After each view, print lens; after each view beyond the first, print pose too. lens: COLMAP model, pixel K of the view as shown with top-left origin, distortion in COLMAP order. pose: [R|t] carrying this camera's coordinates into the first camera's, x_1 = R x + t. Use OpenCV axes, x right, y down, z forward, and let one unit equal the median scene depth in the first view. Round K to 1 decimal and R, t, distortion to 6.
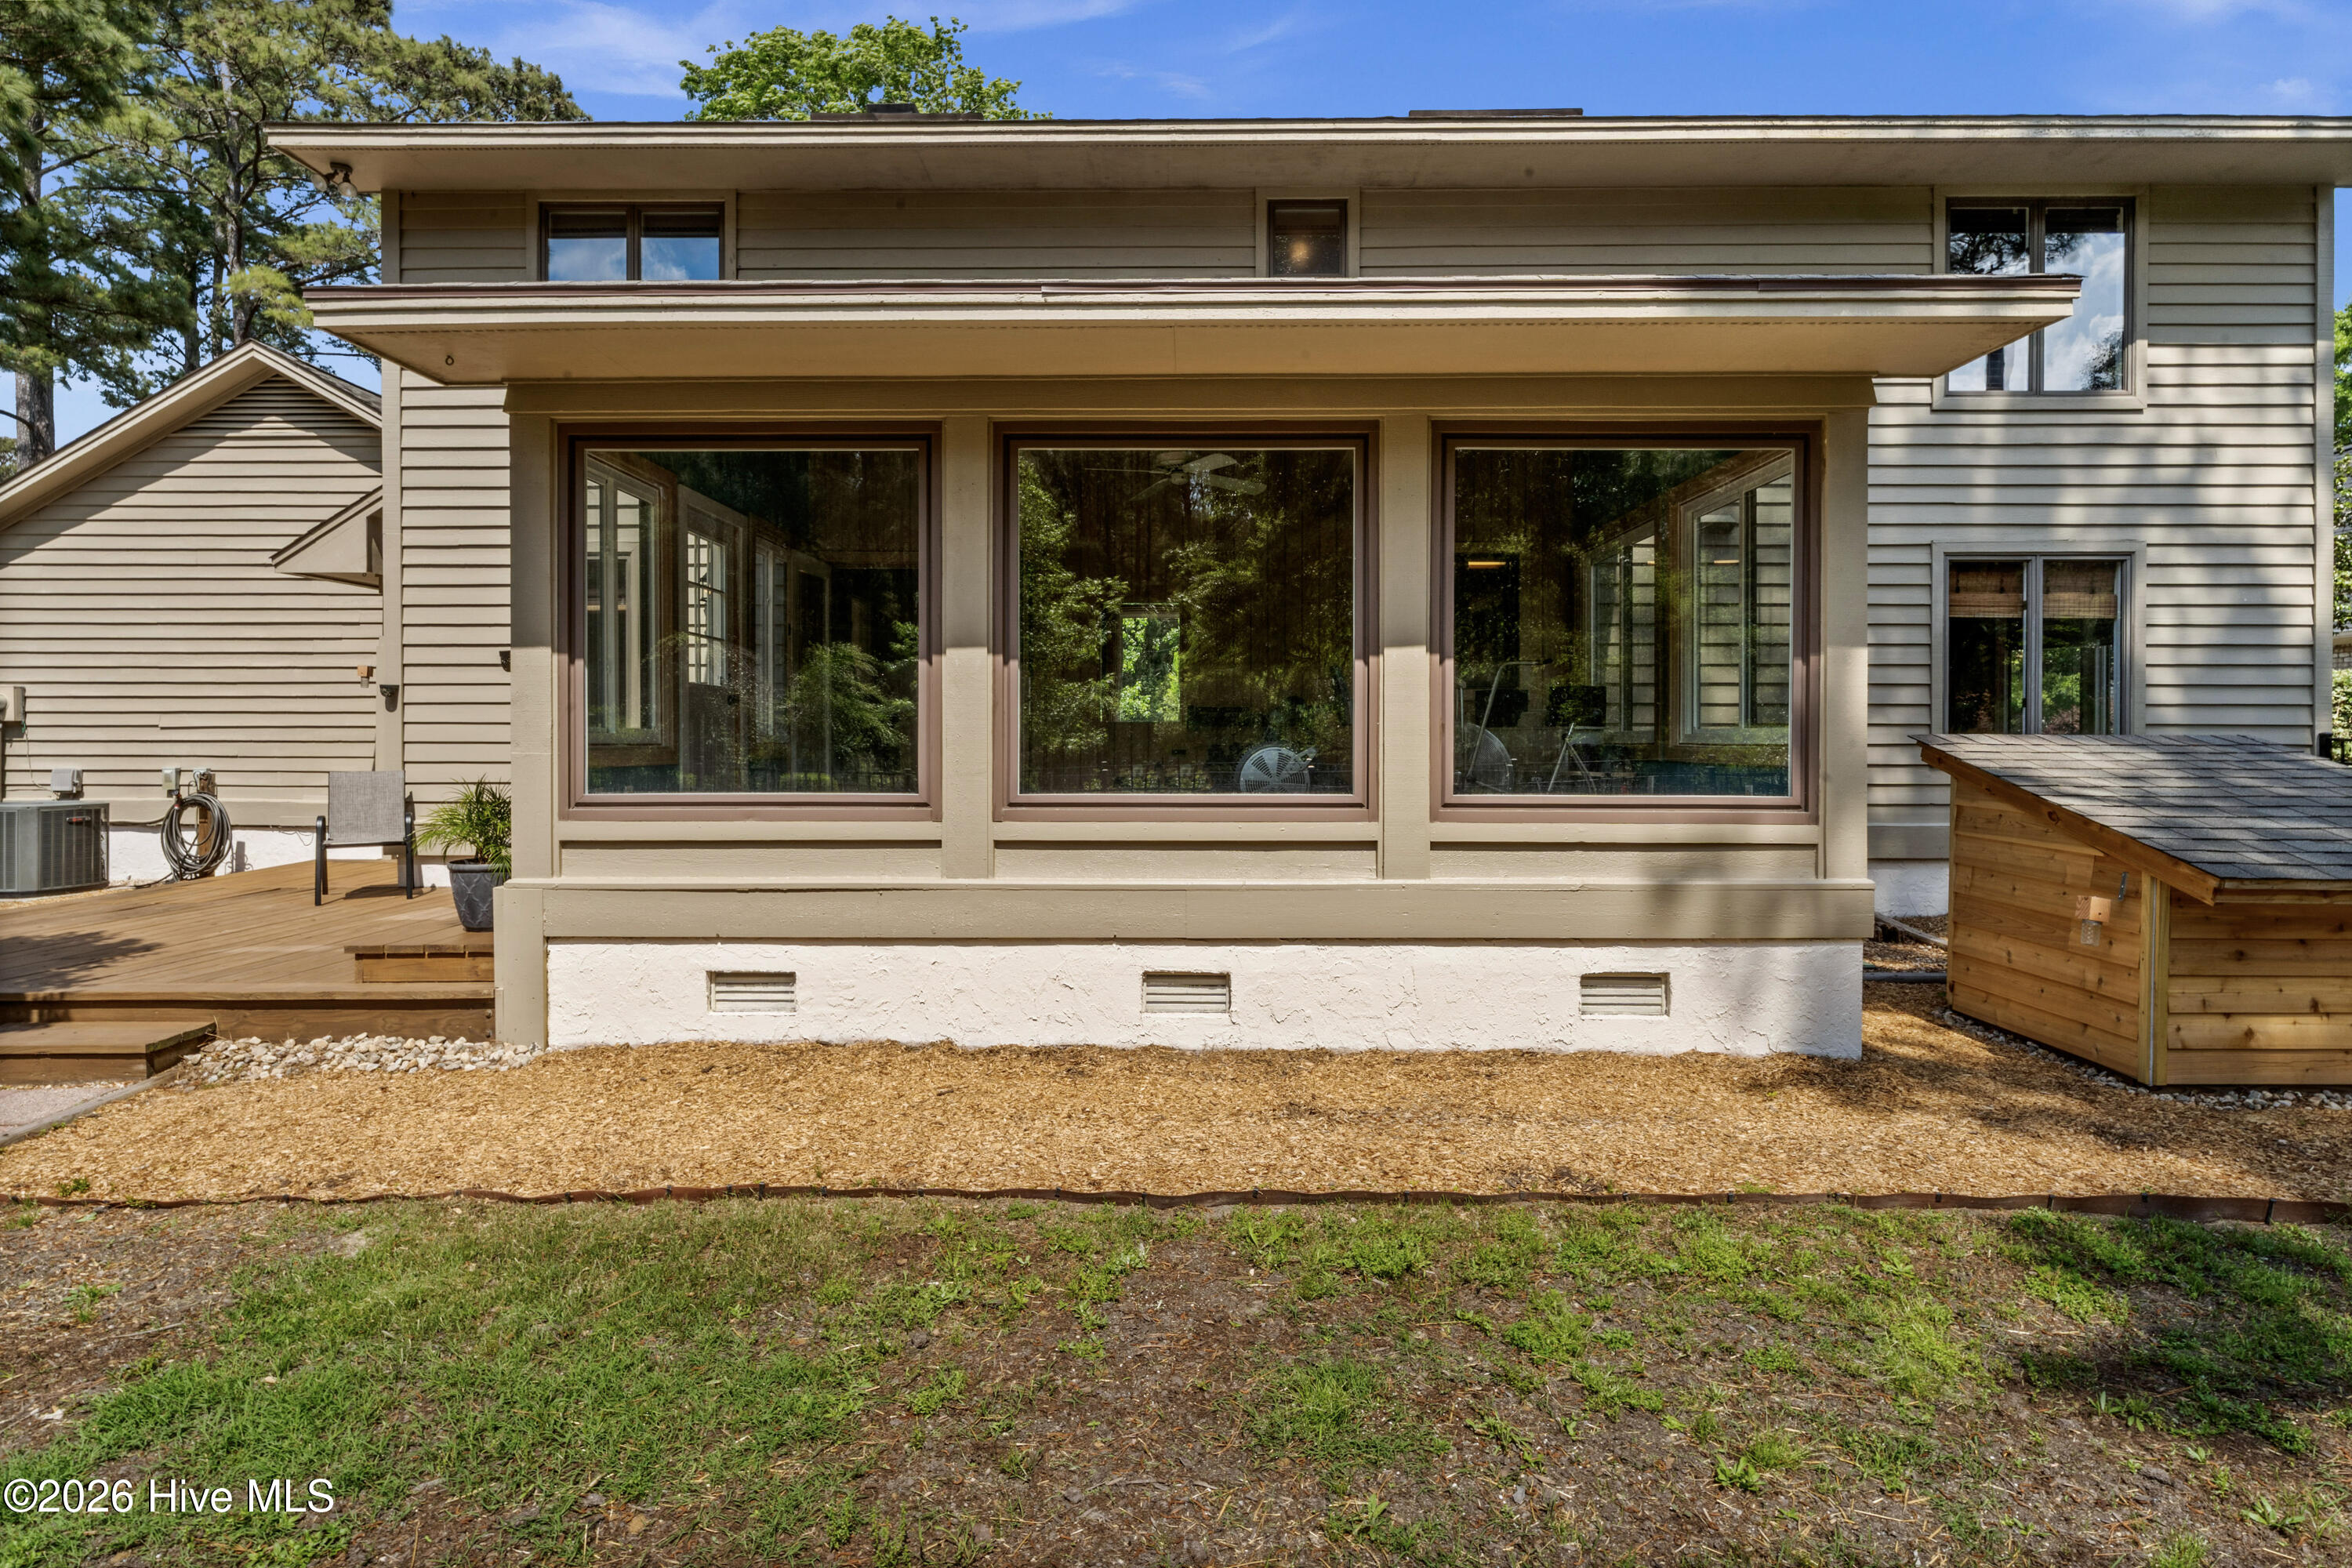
lens RADIAL K [[1536.8, 0, 1176.0], [0, 1536.8, 784.0], [0, 0, 1]] dist [0.005262, 0.000772]
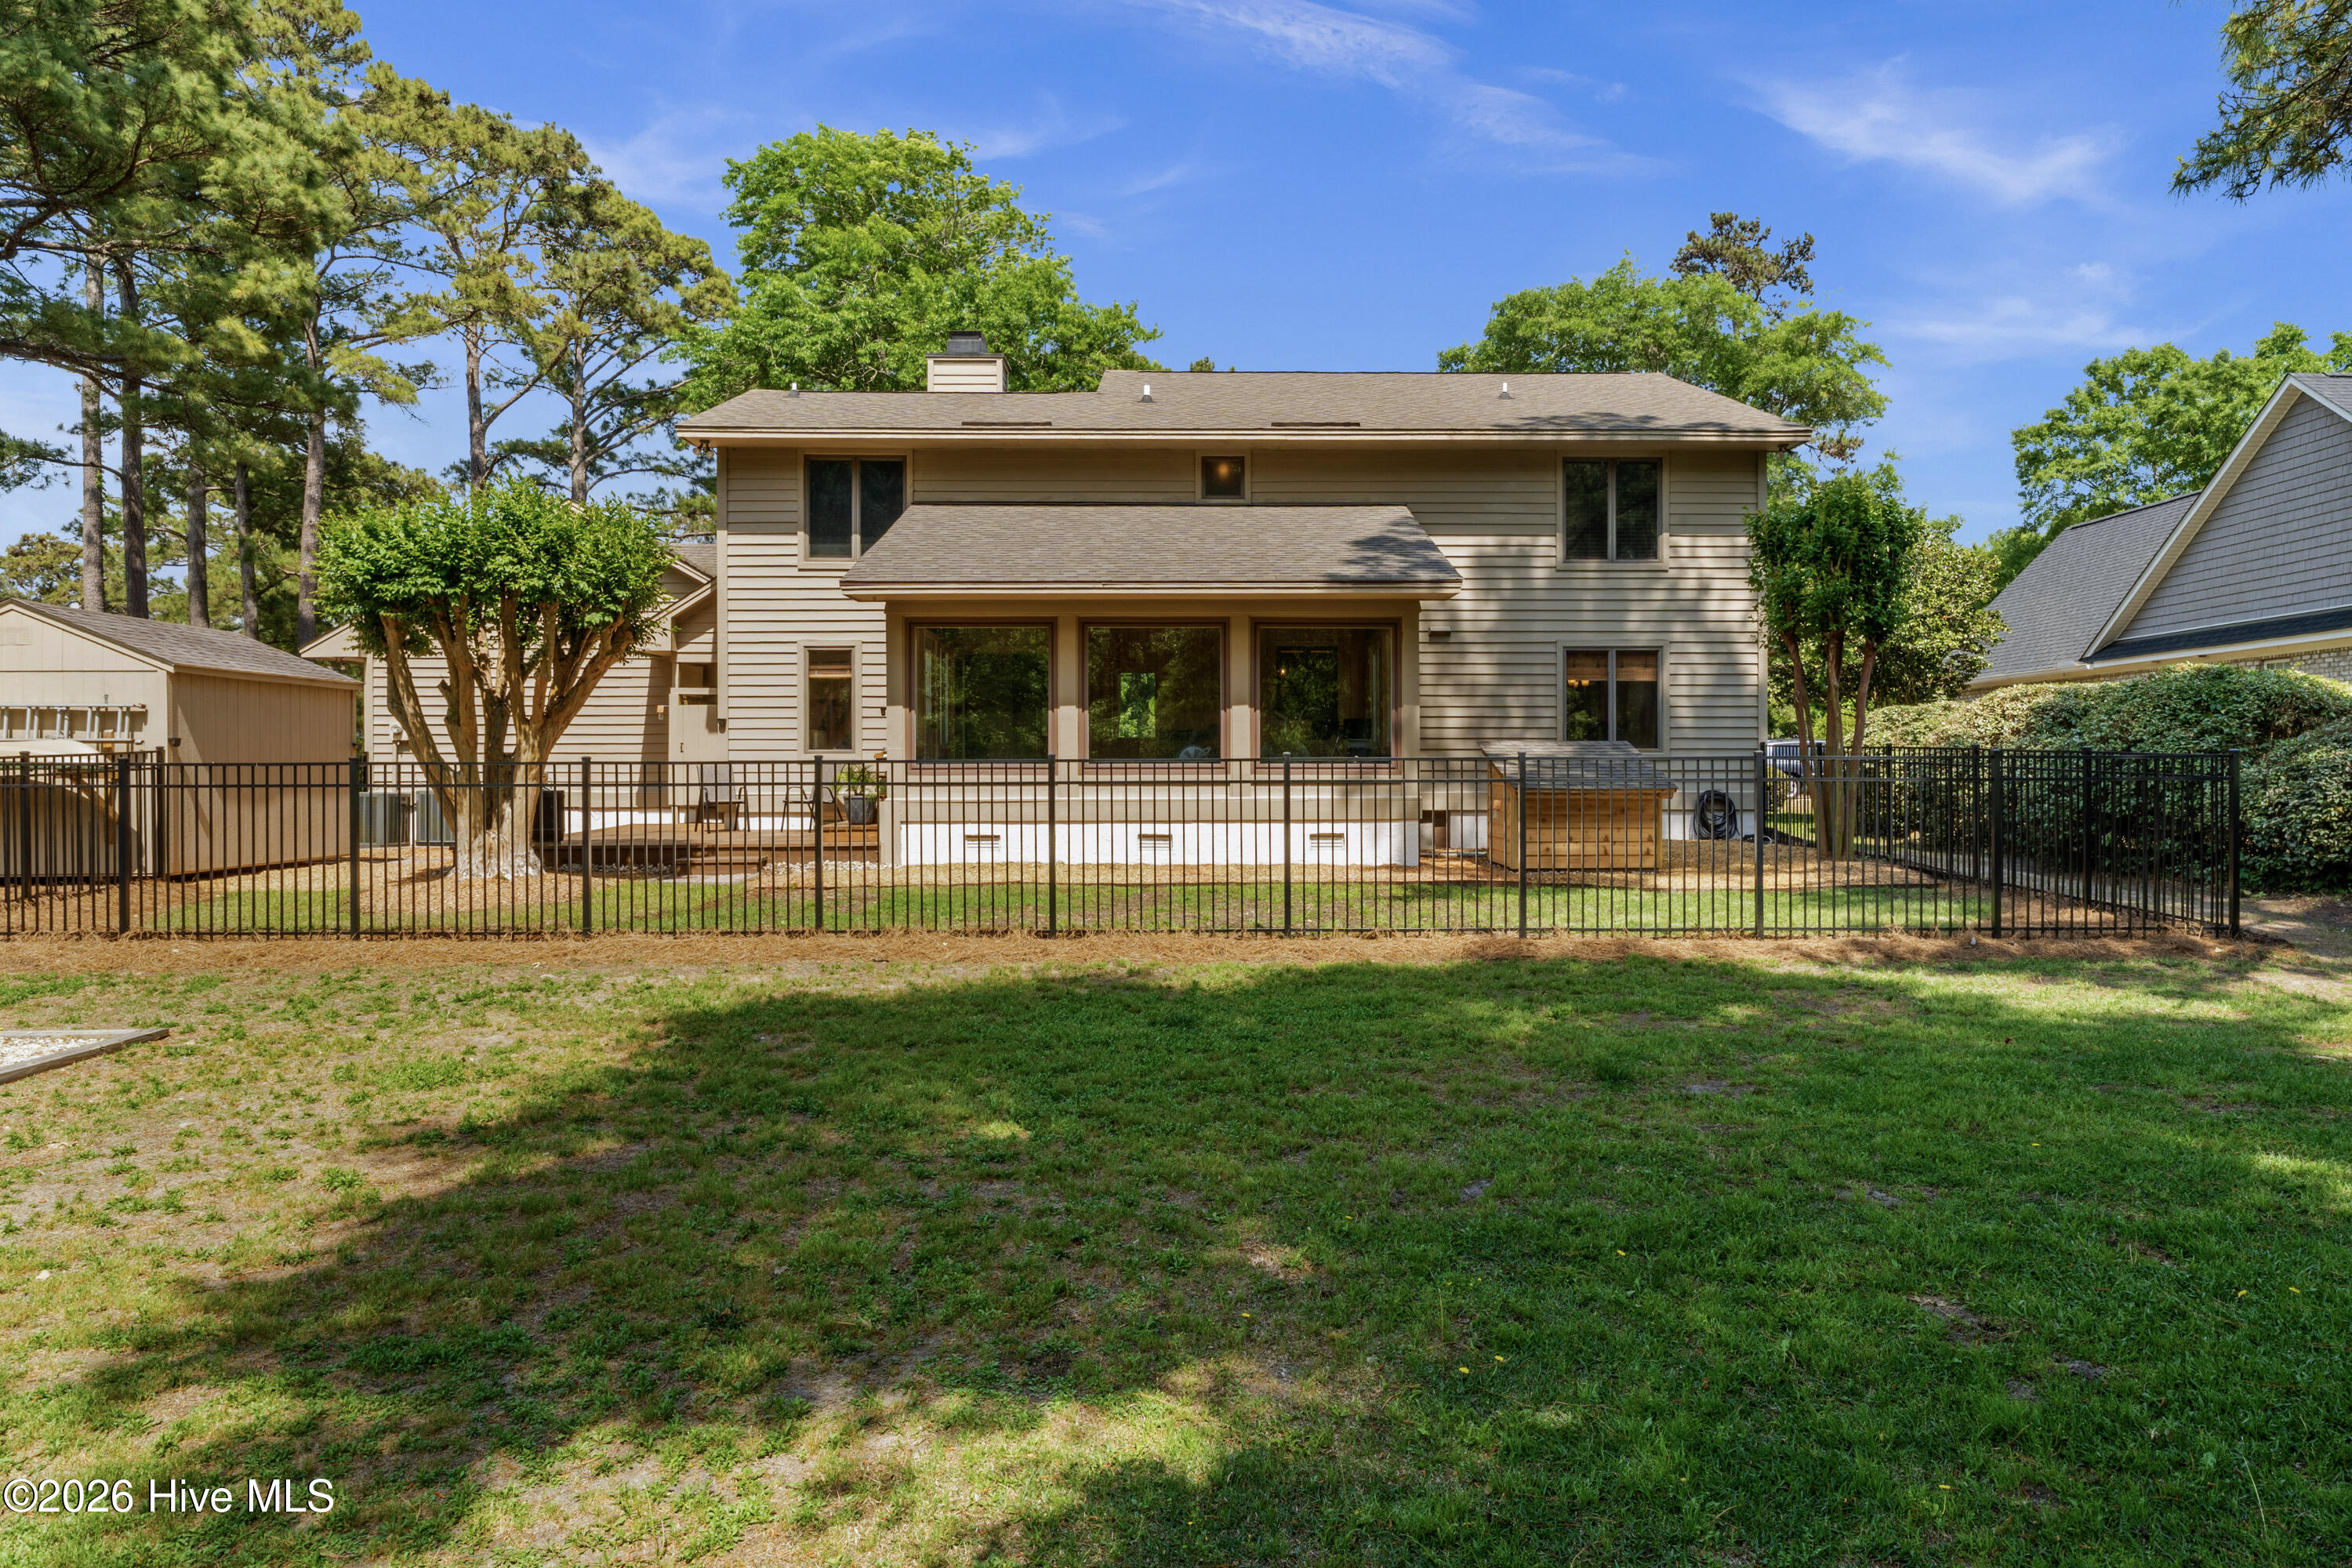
lens RADIAL K [[1536.8, 0, 1176.0], [0, 1536.8, 784.0], [0, 0, 1]] dist [0.005262, 0.000772]
pose [[0.999948, -0.002751, 0.009821, 0.016242], [0.002921, 0.999845, -0.017342, 0.081620], [-0.009771, 0.017370, 0.999801, -1.474188]]
